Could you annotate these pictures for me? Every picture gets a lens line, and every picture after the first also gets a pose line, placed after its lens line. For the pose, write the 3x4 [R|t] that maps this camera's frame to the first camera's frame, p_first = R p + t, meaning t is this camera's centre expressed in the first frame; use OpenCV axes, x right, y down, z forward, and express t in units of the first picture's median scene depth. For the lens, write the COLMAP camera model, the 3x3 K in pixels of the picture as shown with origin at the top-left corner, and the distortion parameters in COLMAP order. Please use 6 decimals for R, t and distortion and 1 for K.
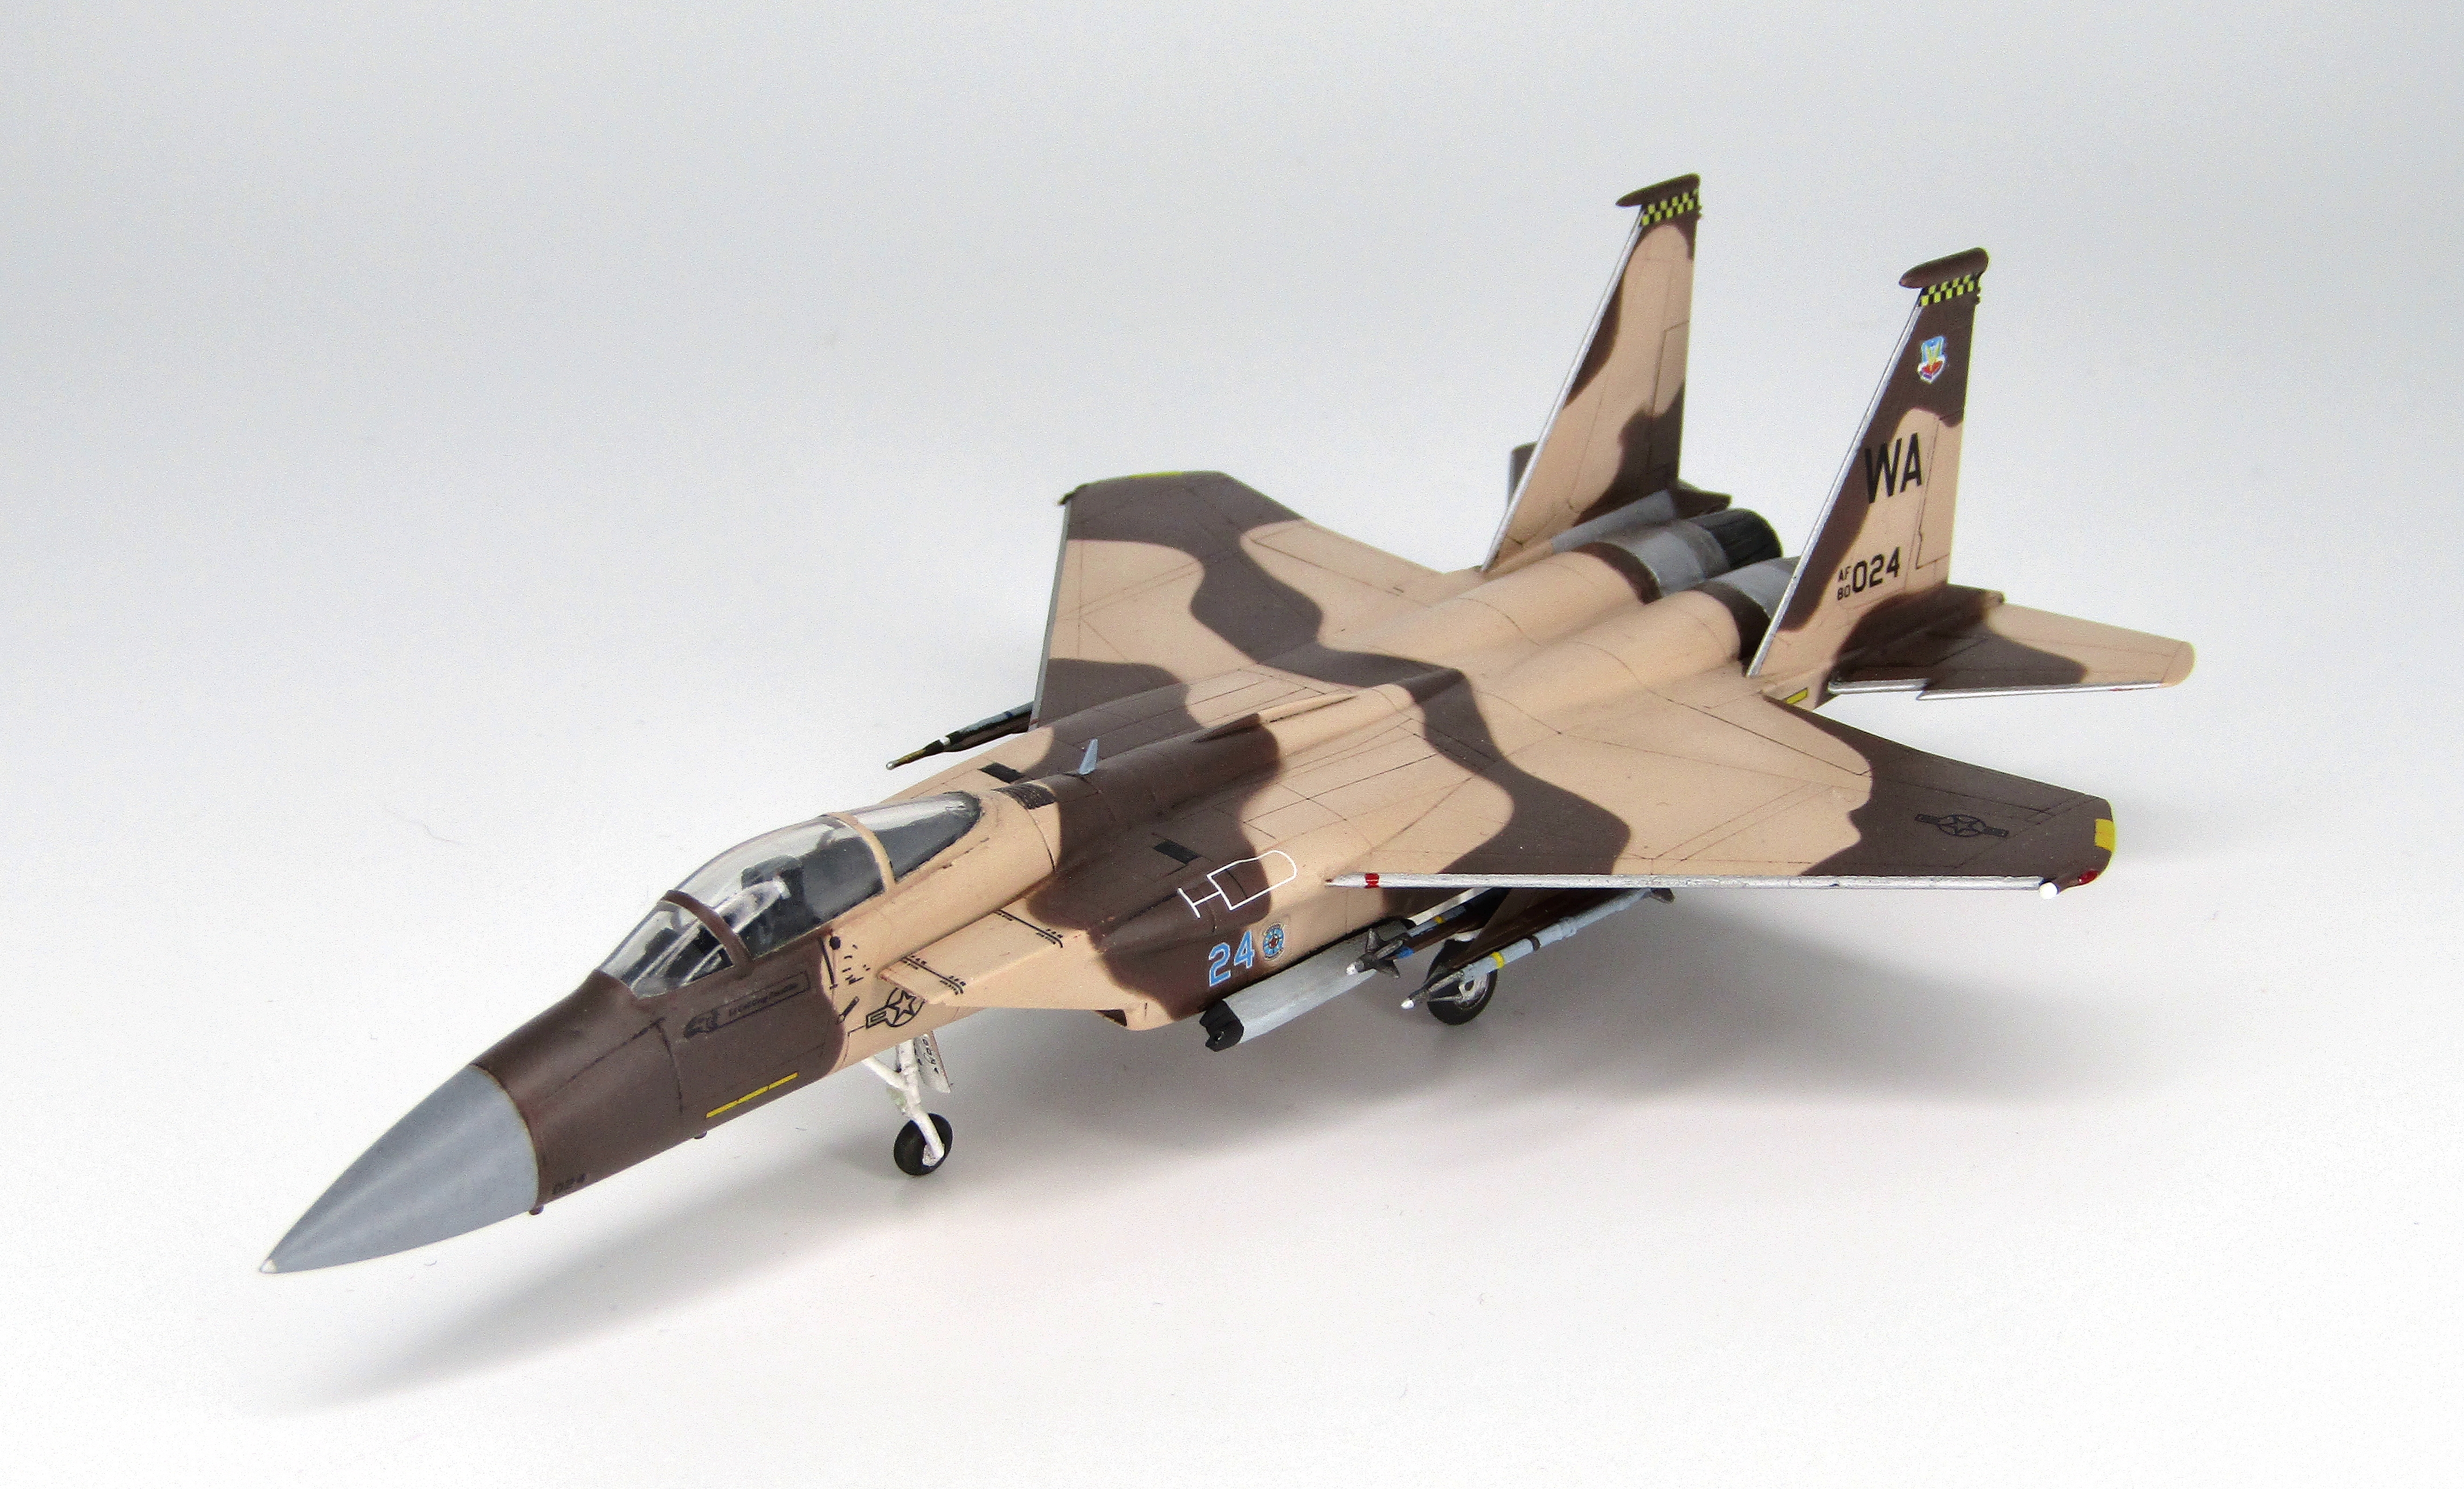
lens RADIAL K [[4224.0, 0, 1258.9], [0, 4224.0, 852.5], [0, 0, 1]] dist [-0.032318, 0.000000]
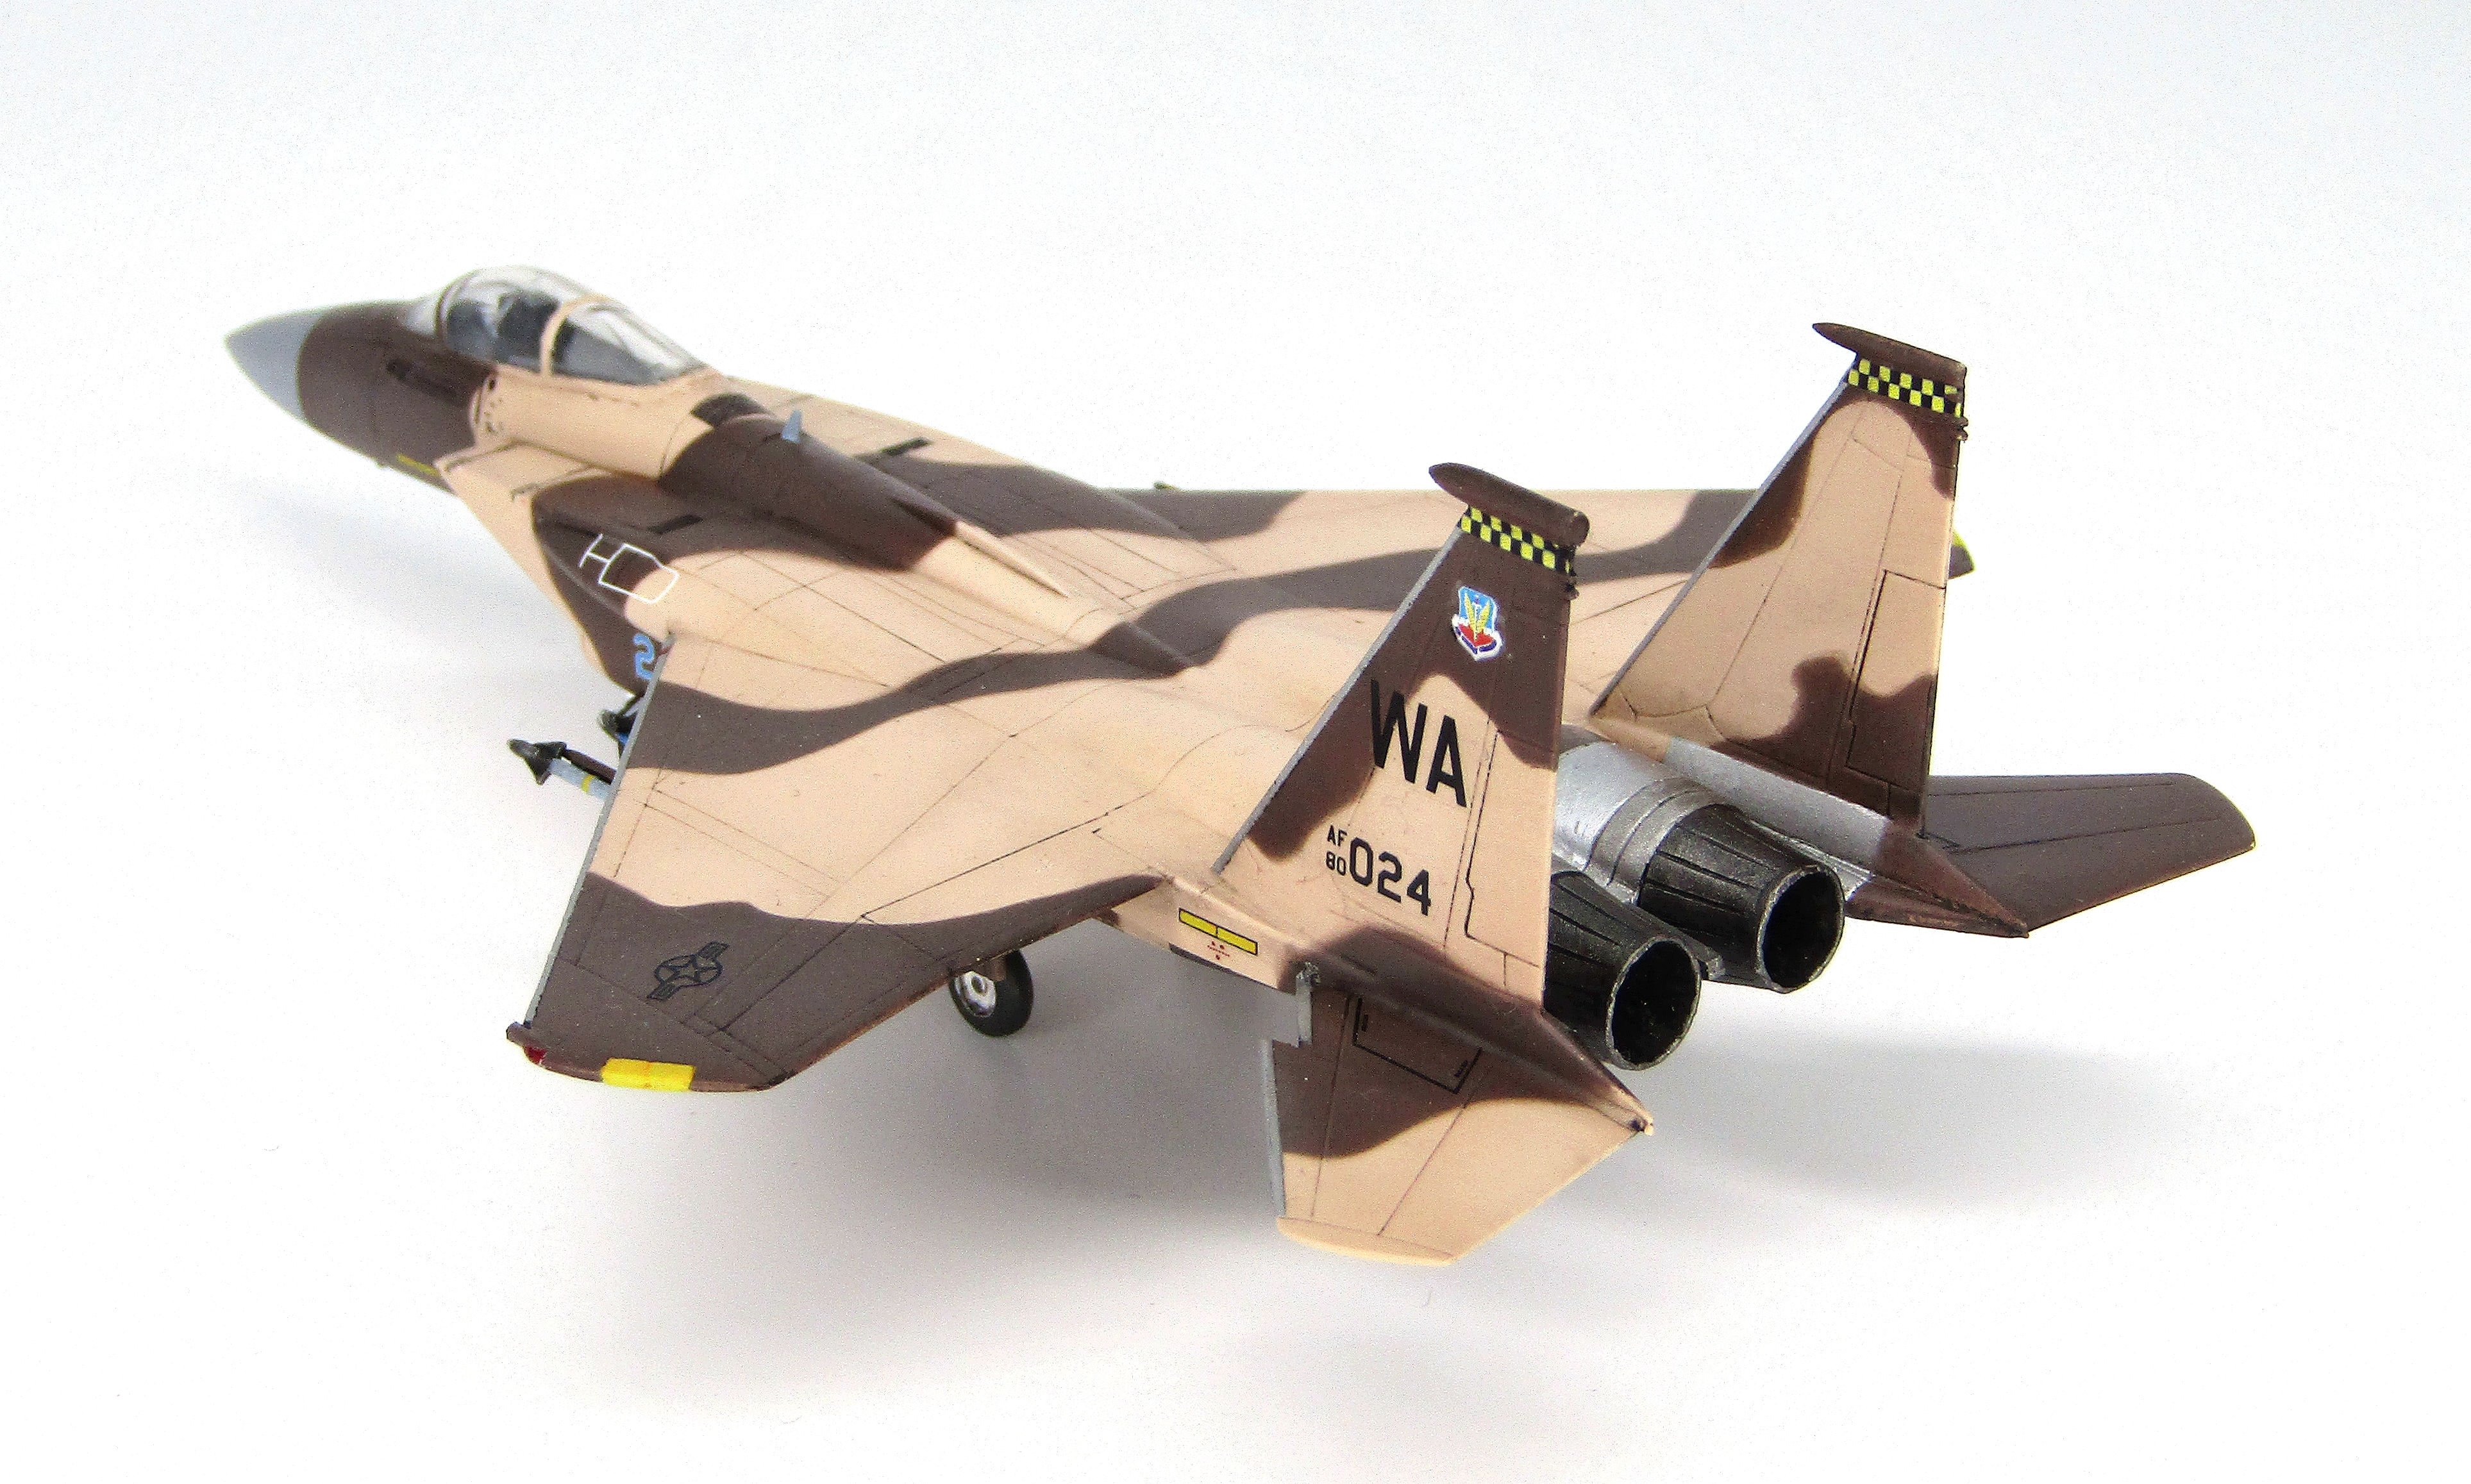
lens RADIAL K [[4971.2, 0, 1208.5], [0, 4971.2, 743.6], [0, 0, 1]] dist [-0.012424, 0.000000]
pose [[-0.028715, 0.430078, -0.902335, 0.846613], [-0.424427, 0.812047, 0.400551, -0.386178], [0.905007, 0.394478, 0.159219, 0.854149]]
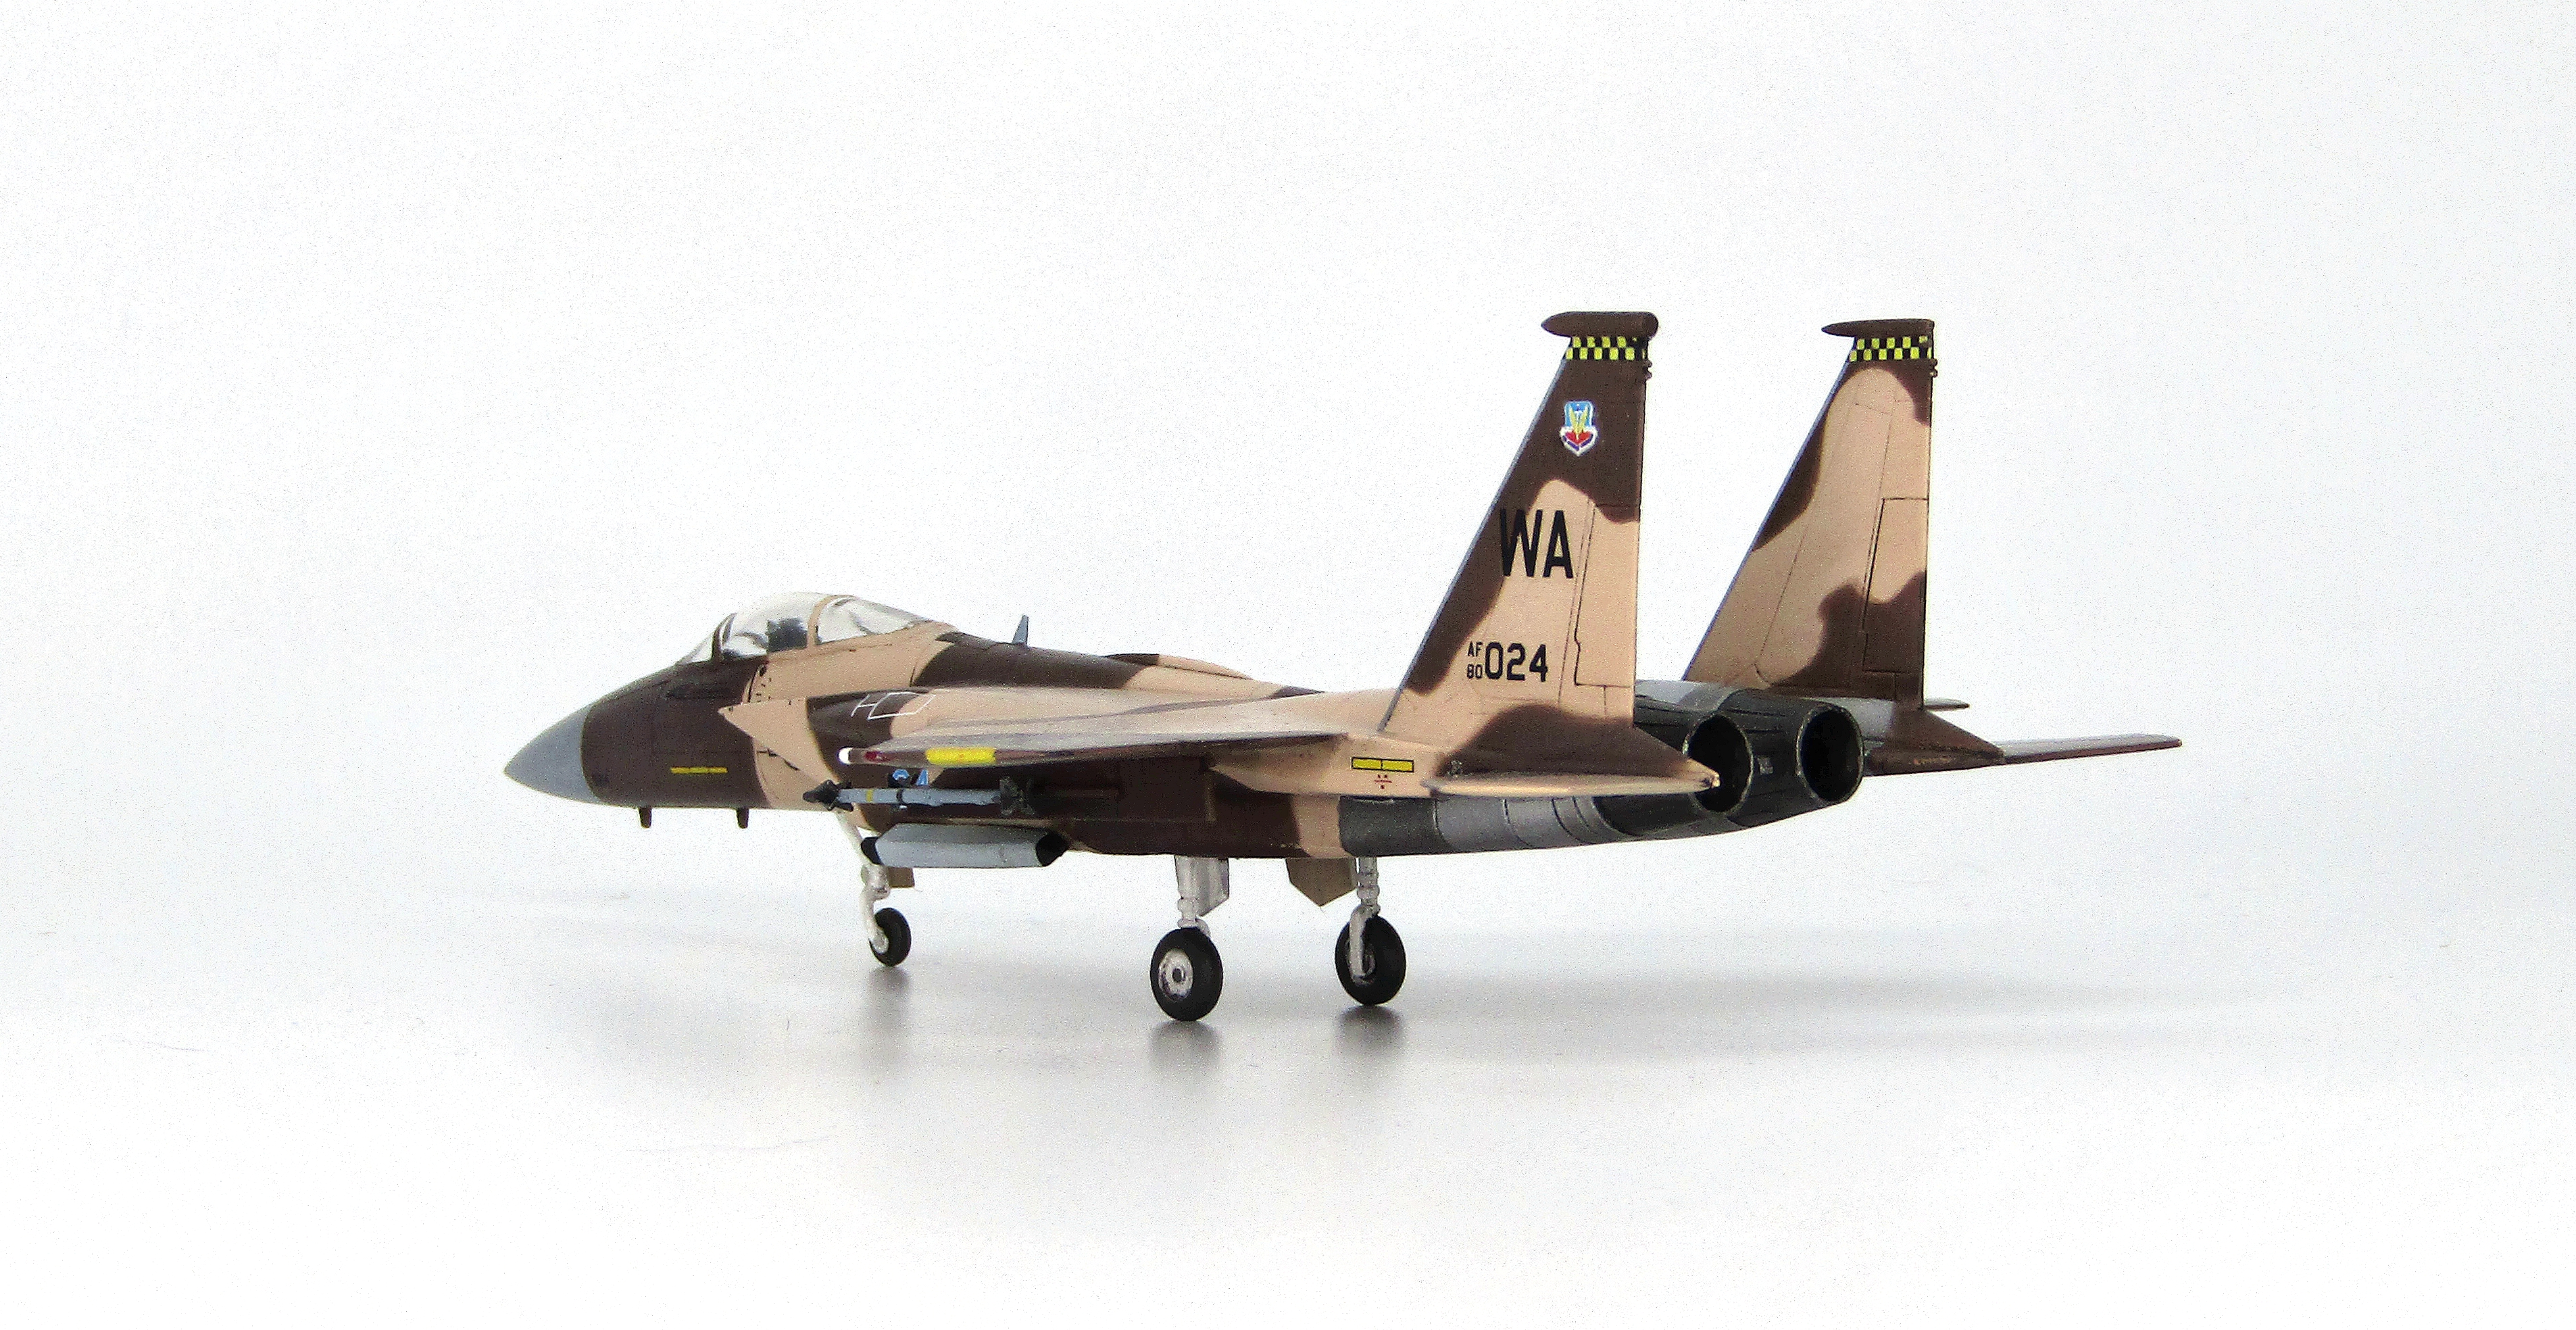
lens RADIAL K [[6017.7, 0, 1282.7], [0, 6017.7, 677.9], [0, 0, 1]] dist [0.112219, 0.000000]
pose [[-0.011876, 0.035431, -0.999302, 1.402033], [-0.426872, 0.903550, 0.037109, -0.090484], [0.904234, 0.427014, 0.004394, 0.964828]]
